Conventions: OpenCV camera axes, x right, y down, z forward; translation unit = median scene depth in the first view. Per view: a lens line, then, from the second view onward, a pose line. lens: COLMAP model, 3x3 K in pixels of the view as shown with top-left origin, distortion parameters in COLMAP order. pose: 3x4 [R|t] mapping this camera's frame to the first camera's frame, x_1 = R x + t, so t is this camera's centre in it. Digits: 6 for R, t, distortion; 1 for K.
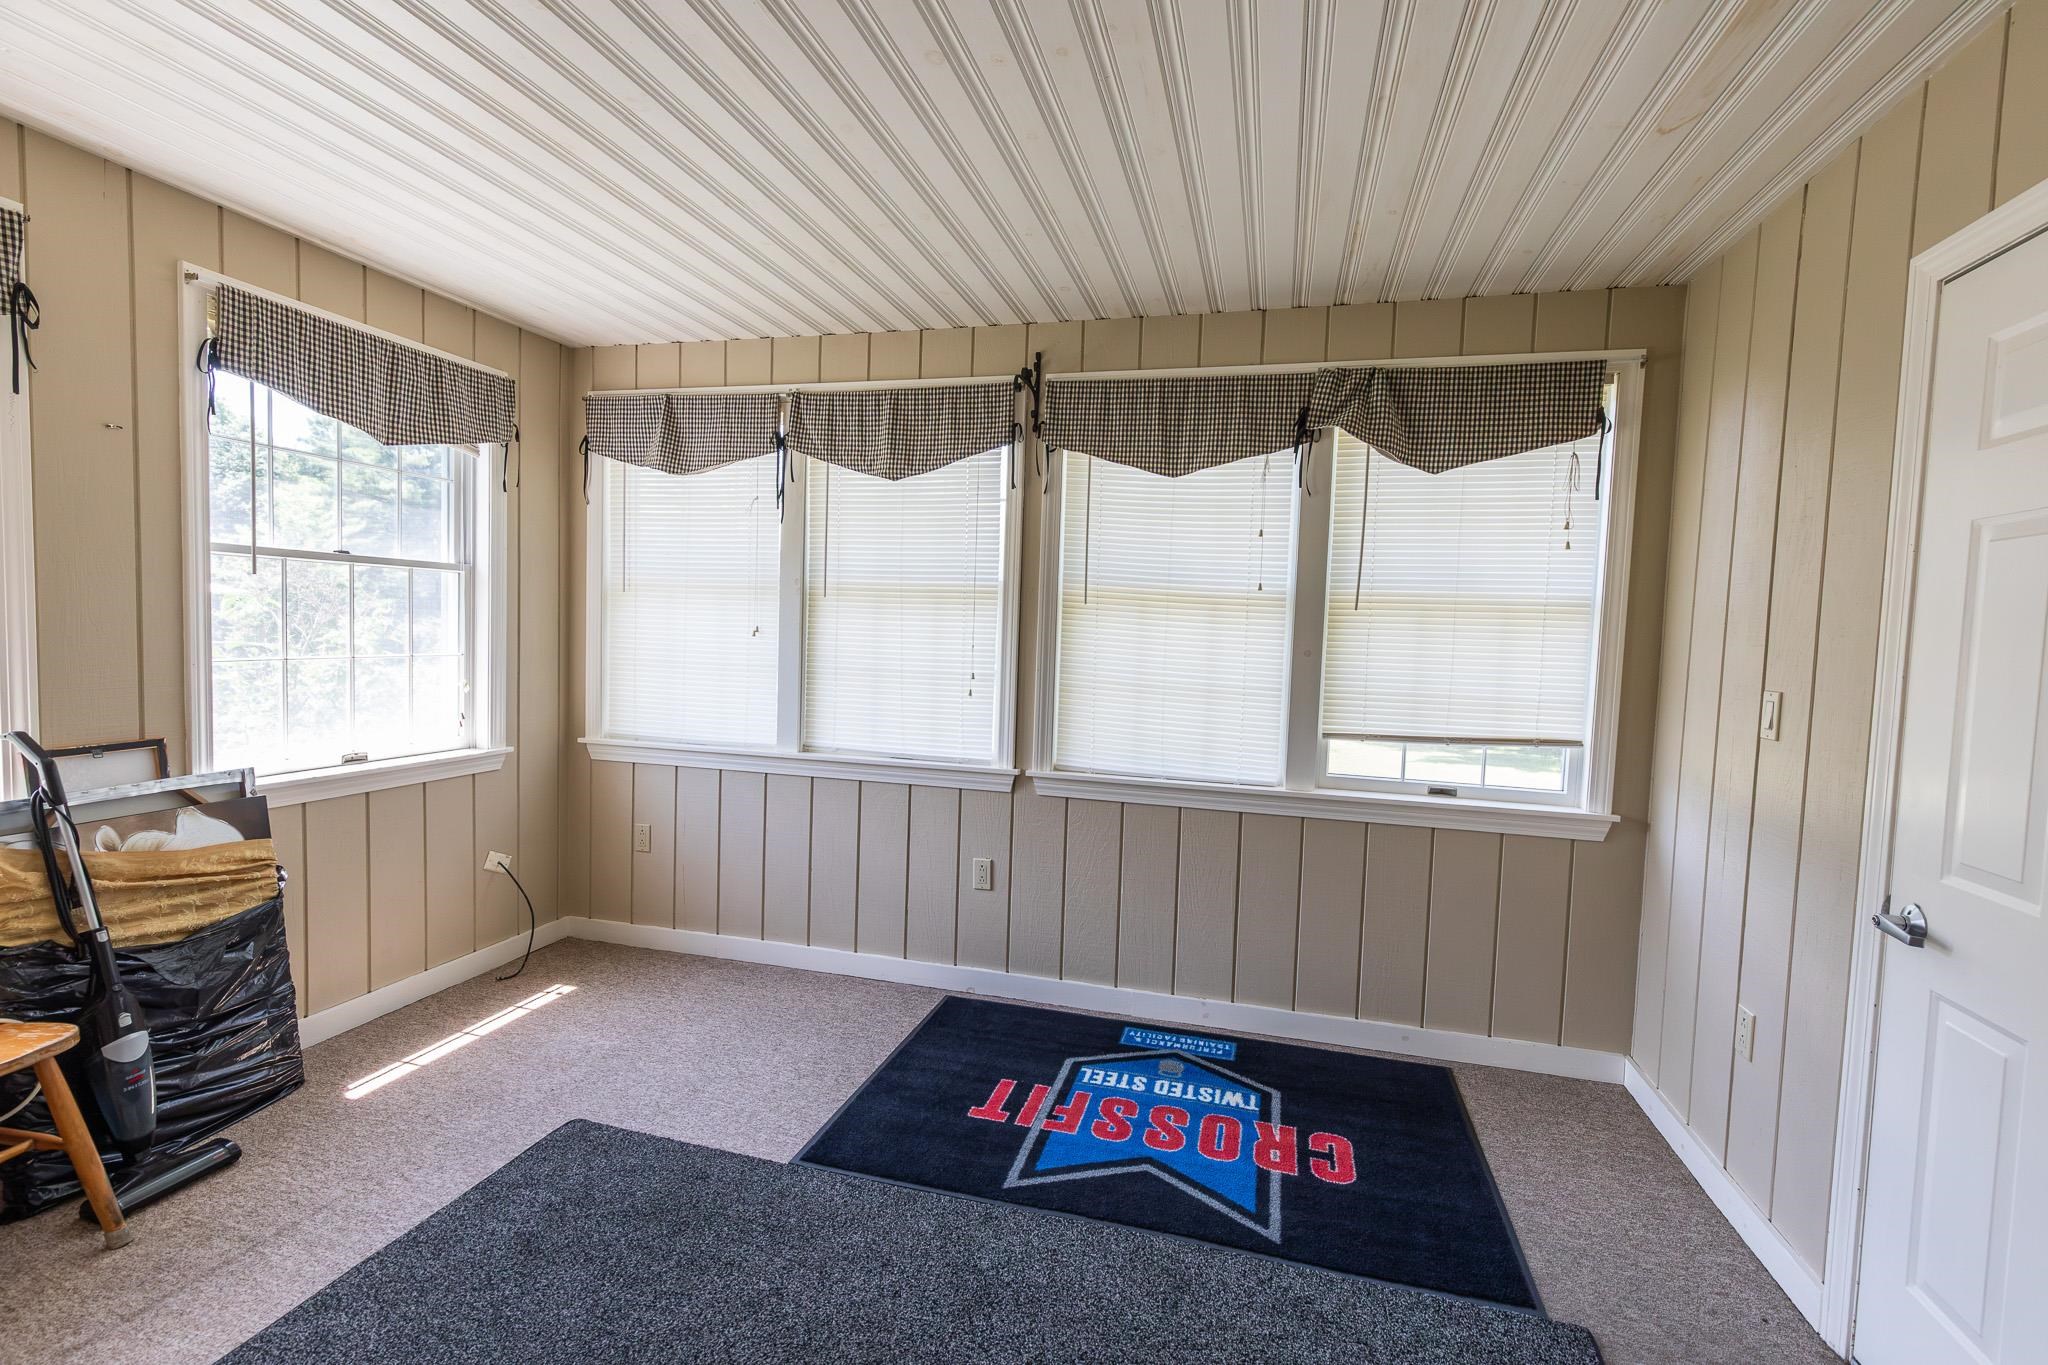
lens RADIAL K [[910.1, 0, 1041.2], [0, 910.1, 686.1], [0, 0, 1]] dist [0.008617, -0.001495]
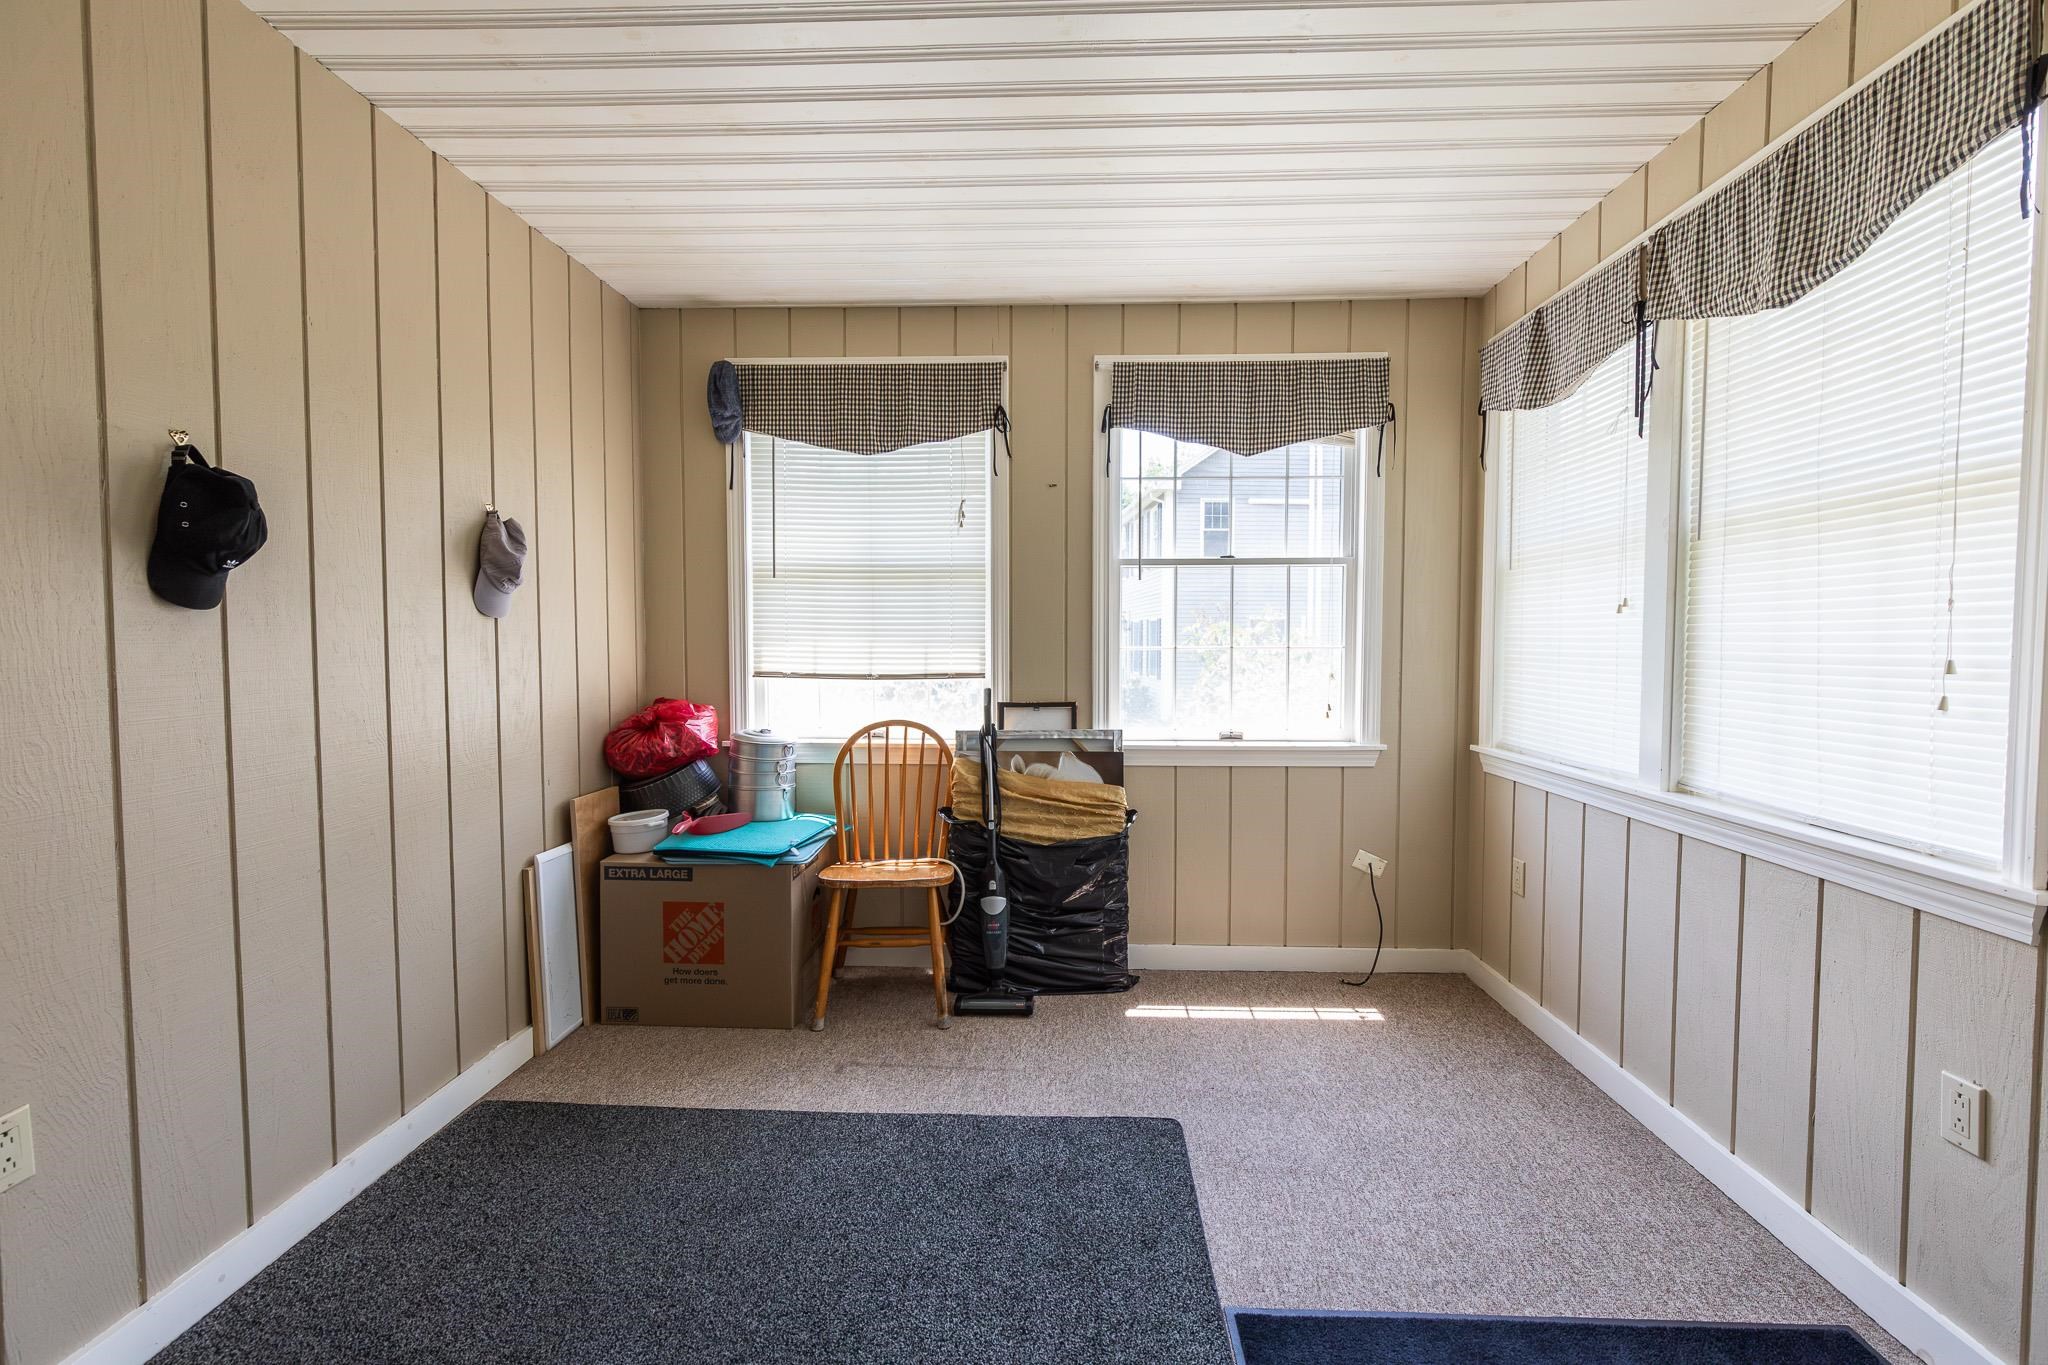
lens RADIAL K [[910.1, 0, 1033.9], [0, 910.1, 677.6], [0, 0, 1]] dist [0.008617, -0.001495]
pose [[0.218059, 0.009646, -0.975888, 0.332204], [-0.052743, 0.998606, -0.001915, 0.022914], [0.974509, 0.051889, 0.218264, 0.552441]]
